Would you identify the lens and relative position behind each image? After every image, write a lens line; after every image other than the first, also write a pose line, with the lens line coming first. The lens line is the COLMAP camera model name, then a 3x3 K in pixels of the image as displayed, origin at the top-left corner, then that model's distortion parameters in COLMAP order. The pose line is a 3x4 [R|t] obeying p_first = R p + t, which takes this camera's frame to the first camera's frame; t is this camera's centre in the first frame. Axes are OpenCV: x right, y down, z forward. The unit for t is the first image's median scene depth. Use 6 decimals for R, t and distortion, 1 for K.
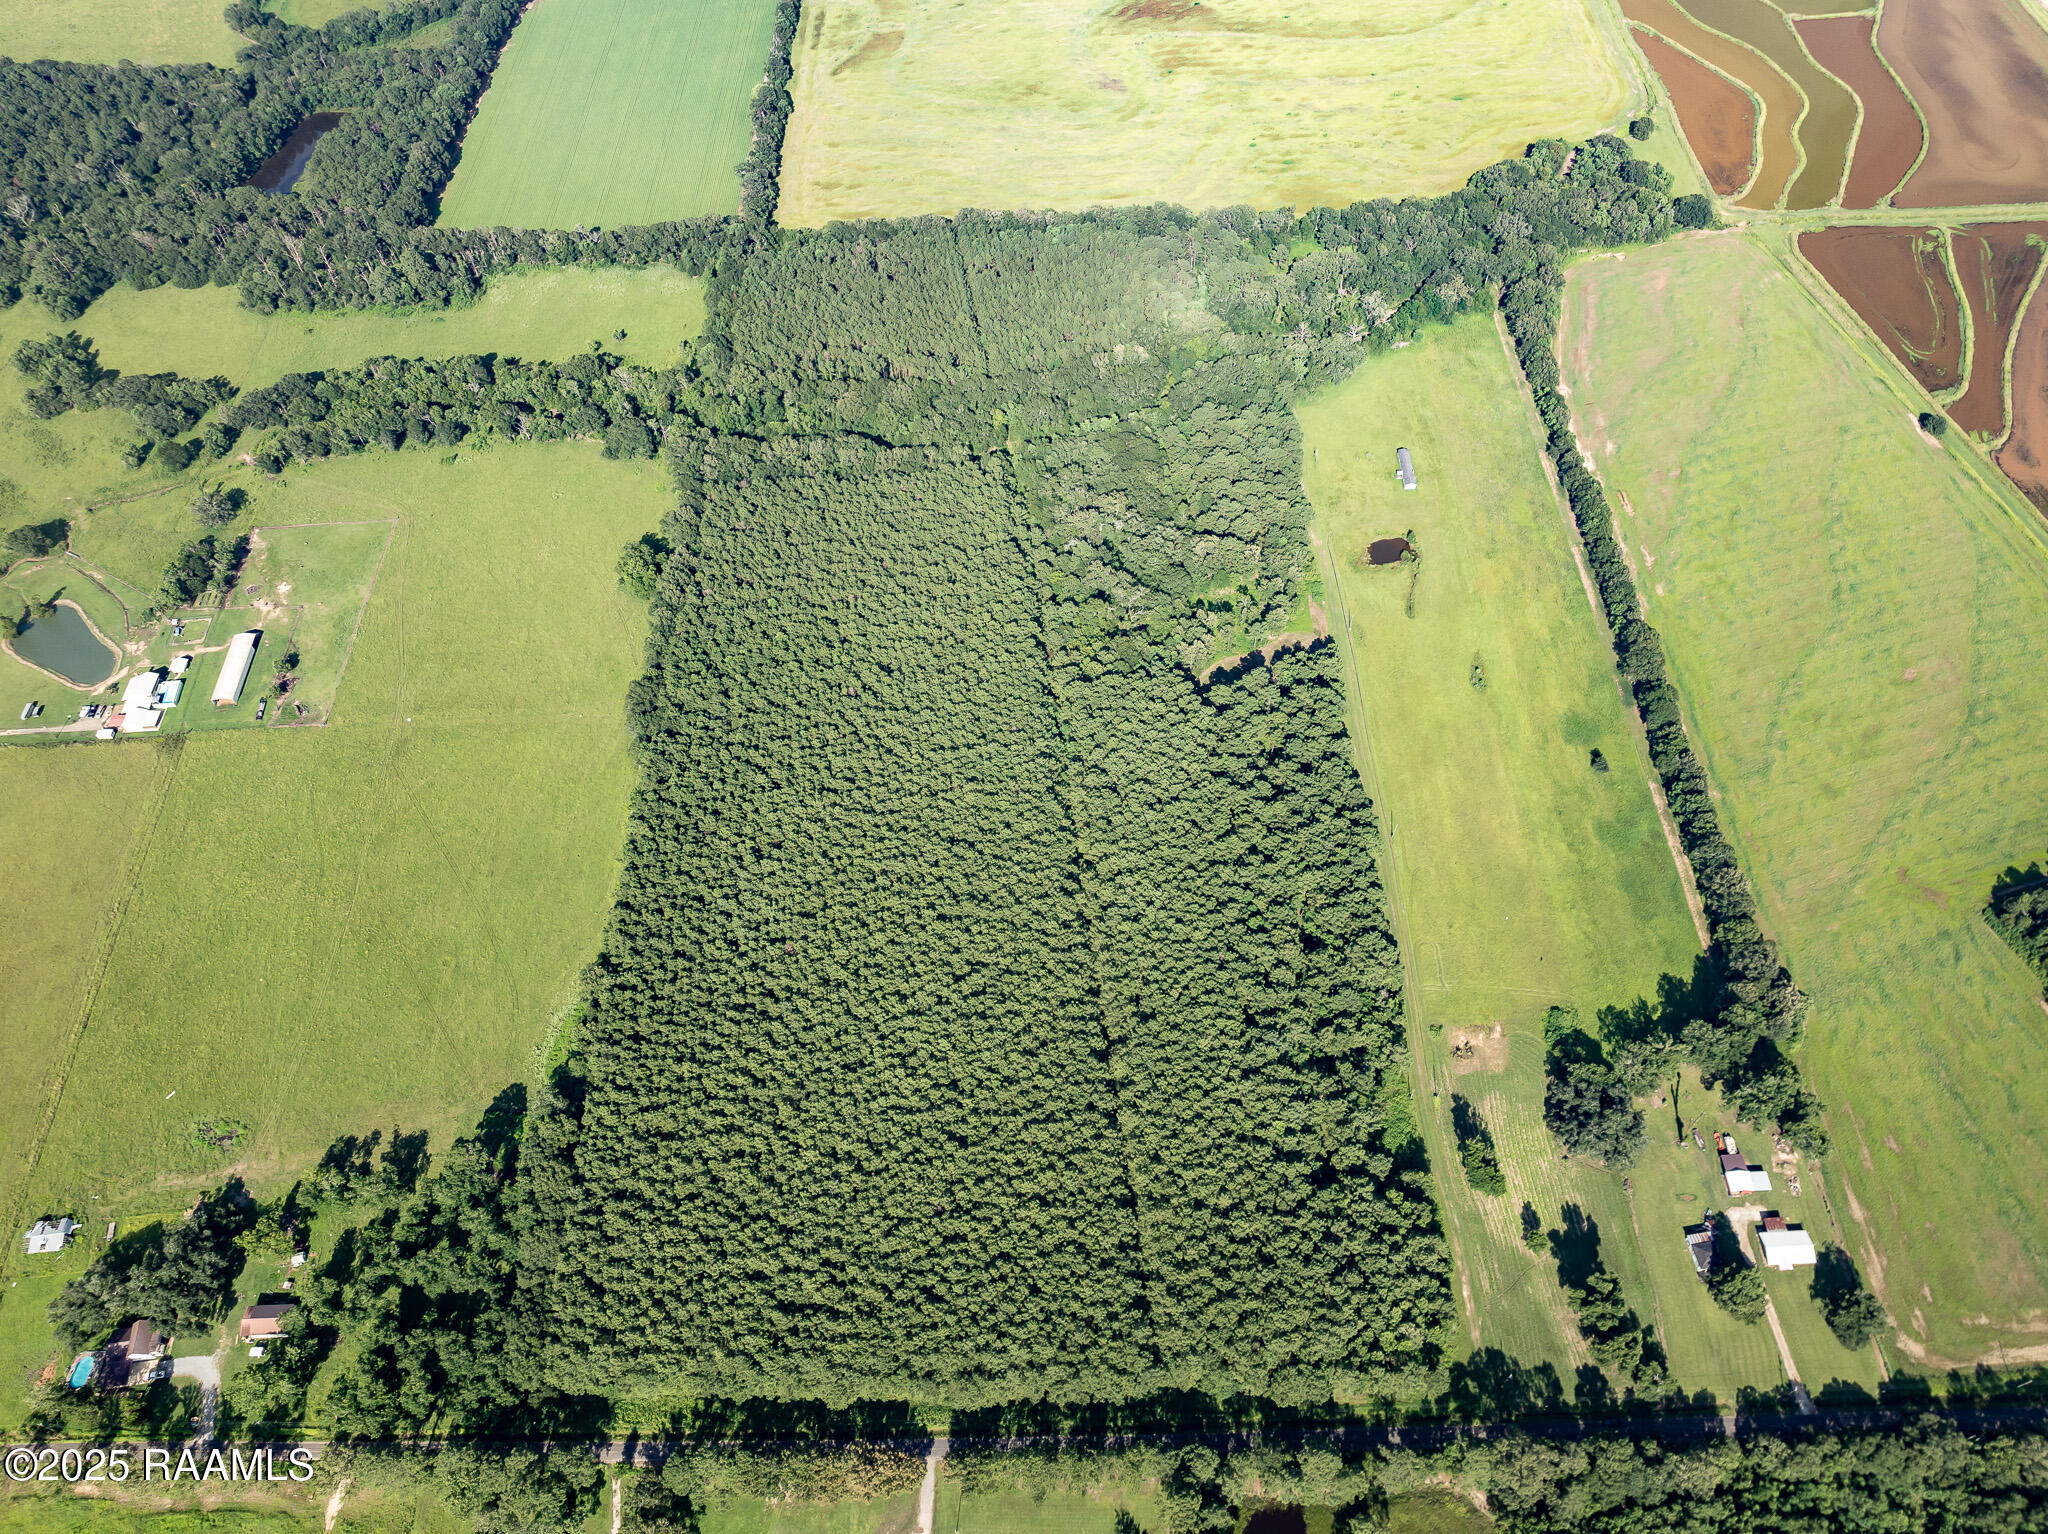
lens RADIAL K [[1447.1, 0, 1026.8], [0, 1447.1, 761.3], [0, 0, 1]] dist [-0.055578, 0.023753]
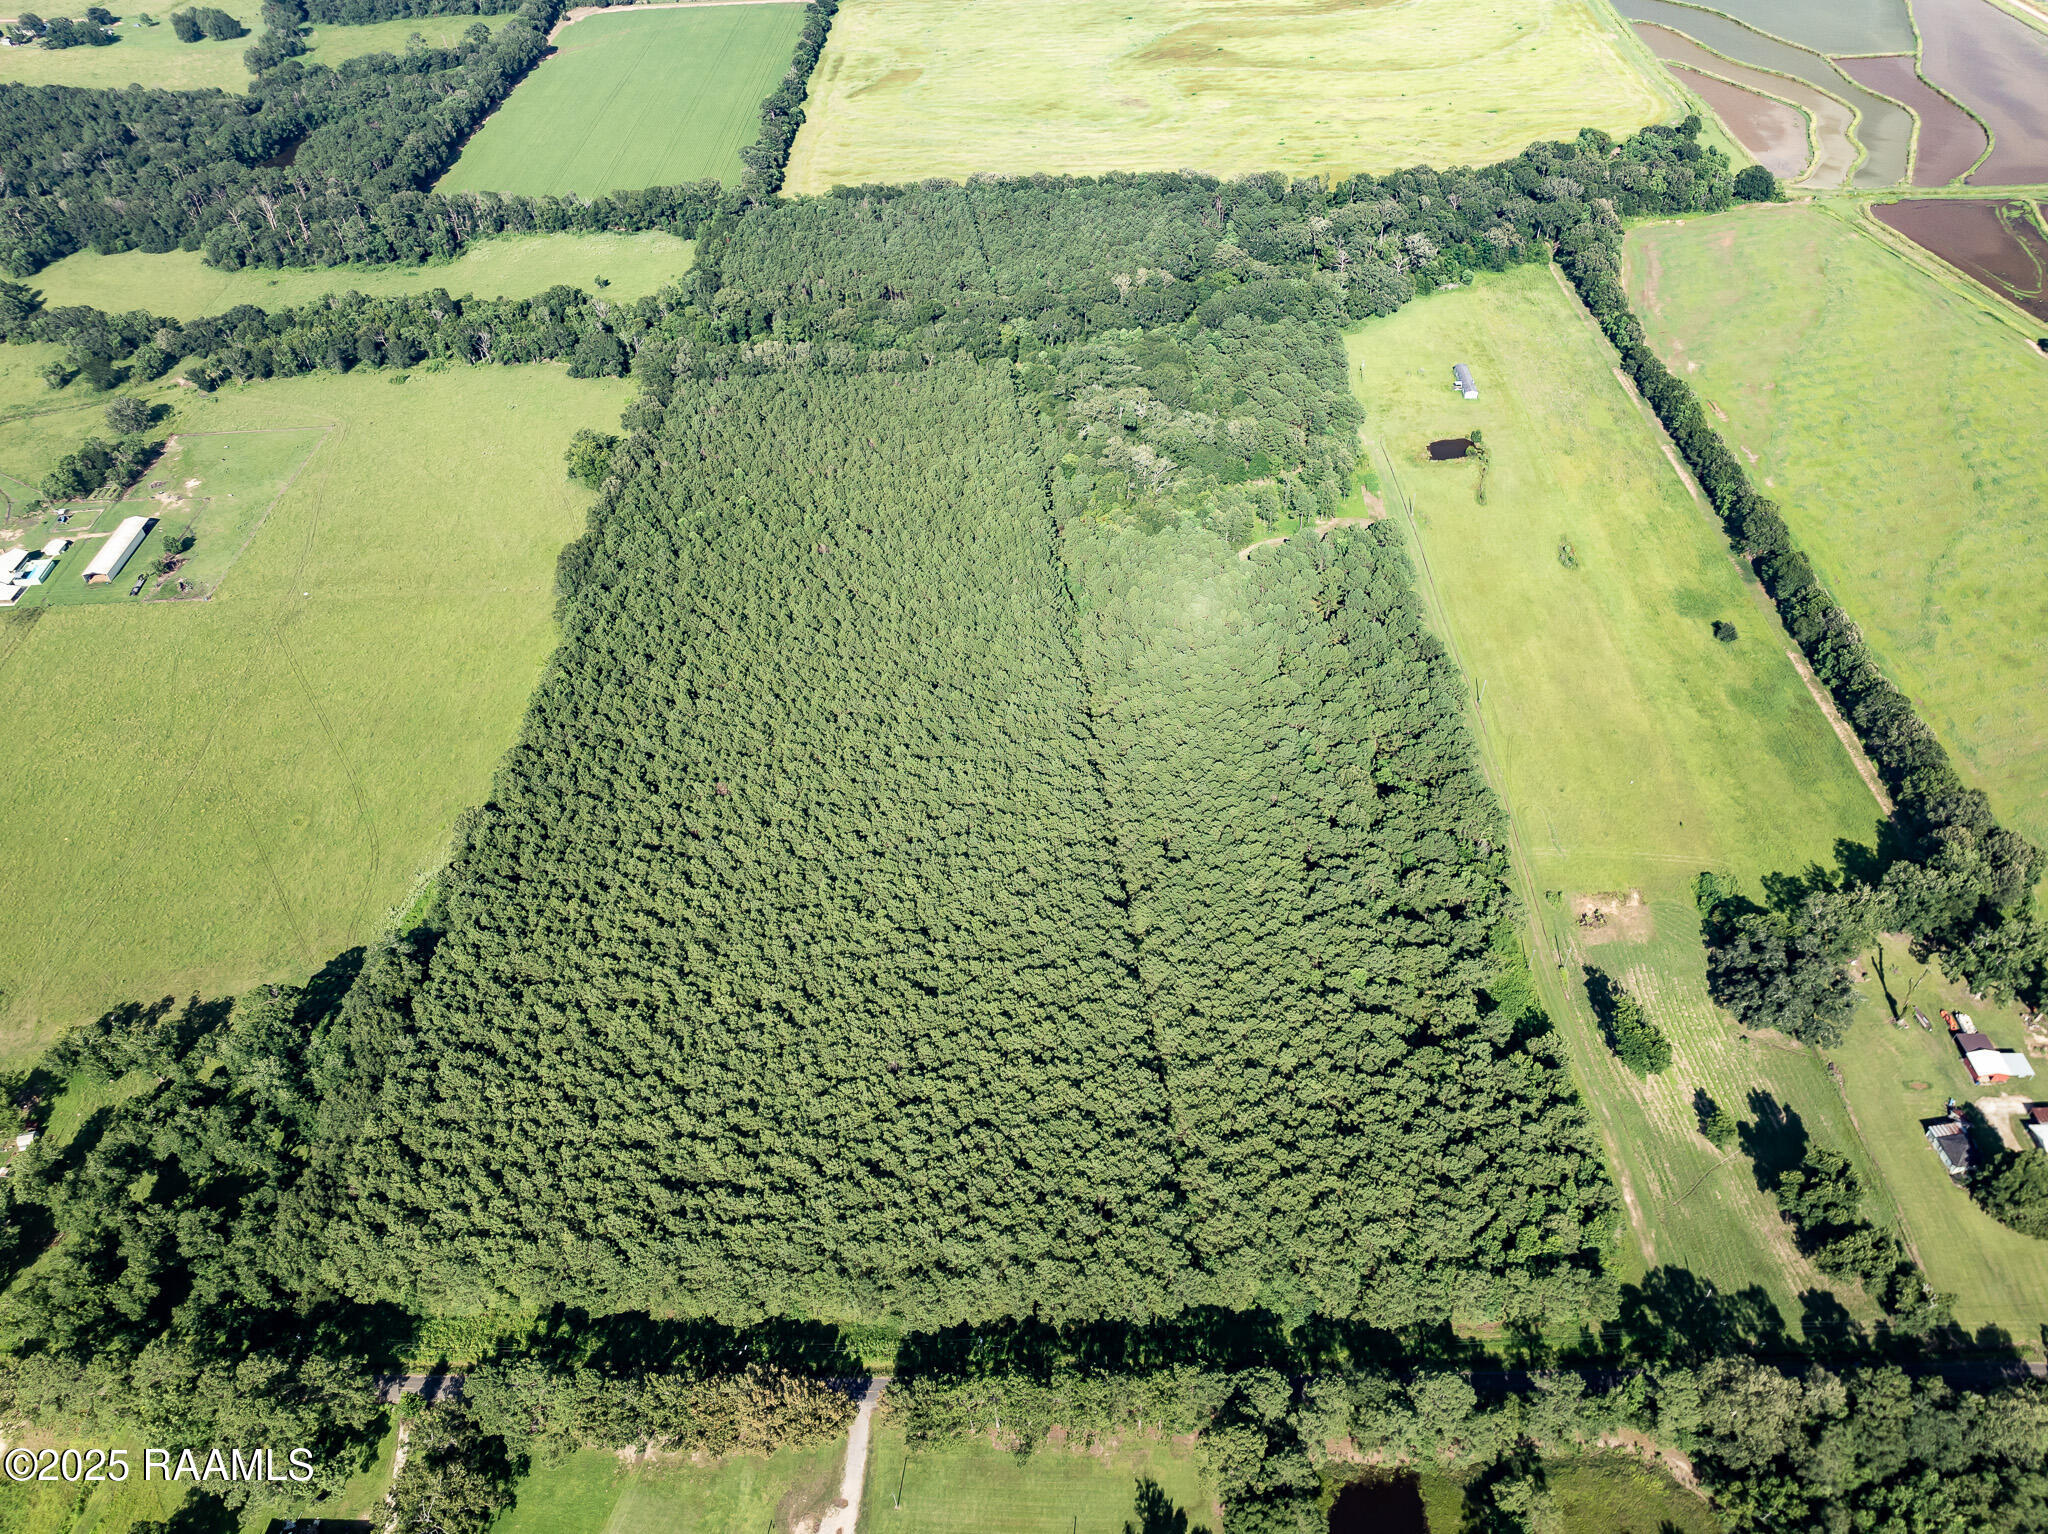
lens RADIAL K [[1448.9, 0, 1027.3], [0, 1448.9, 762.0], [0, 0, 1]] dist [-0.064047, 0.037566]
pose [[0.999789, 0.014943, -0.014106, 0.013459], [-0.017387, 0.981031, -0.193071, 0.282155], [0.010953, 0.193276, 0.981083, 0.240785]]
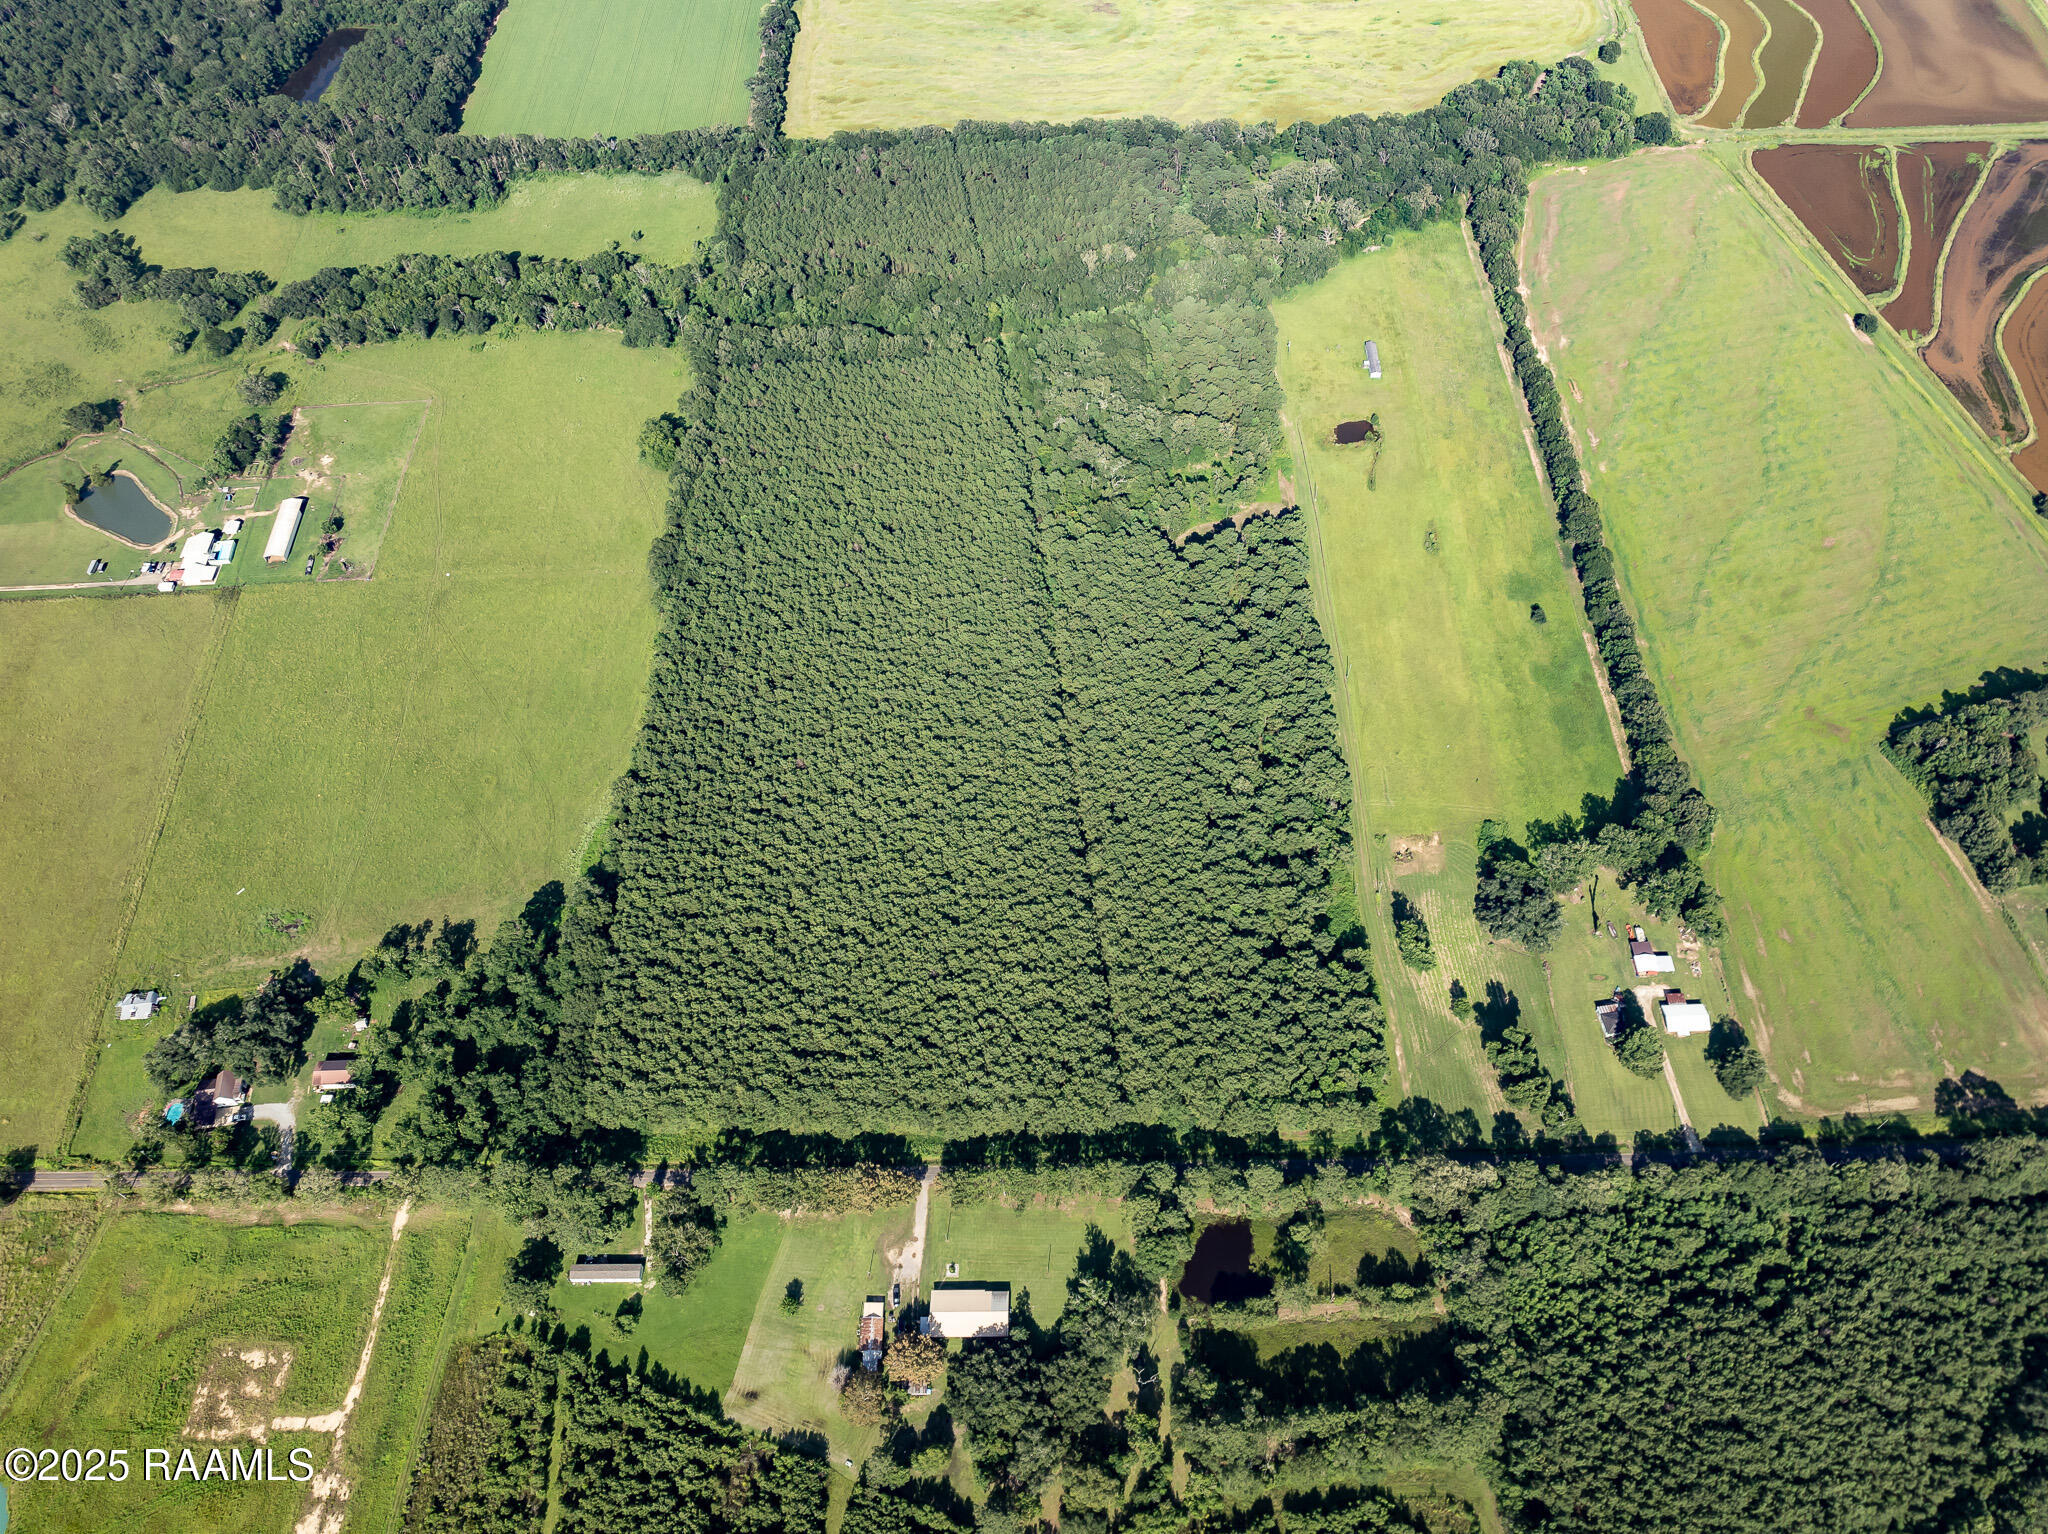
lens RADIAL K [[1557.3, 0, 1024.6], [0, 1557.3, 736.7], [0, 0, 1]] dist [-0.046859, 0.001524]
pose [[0.999967, 0.008059, 0.000349, 0.008128], [-0.008055, 0.999913, -0.010459, 0.128440], [-0.000433, 0.010456, 0.999945, -0.213459]]
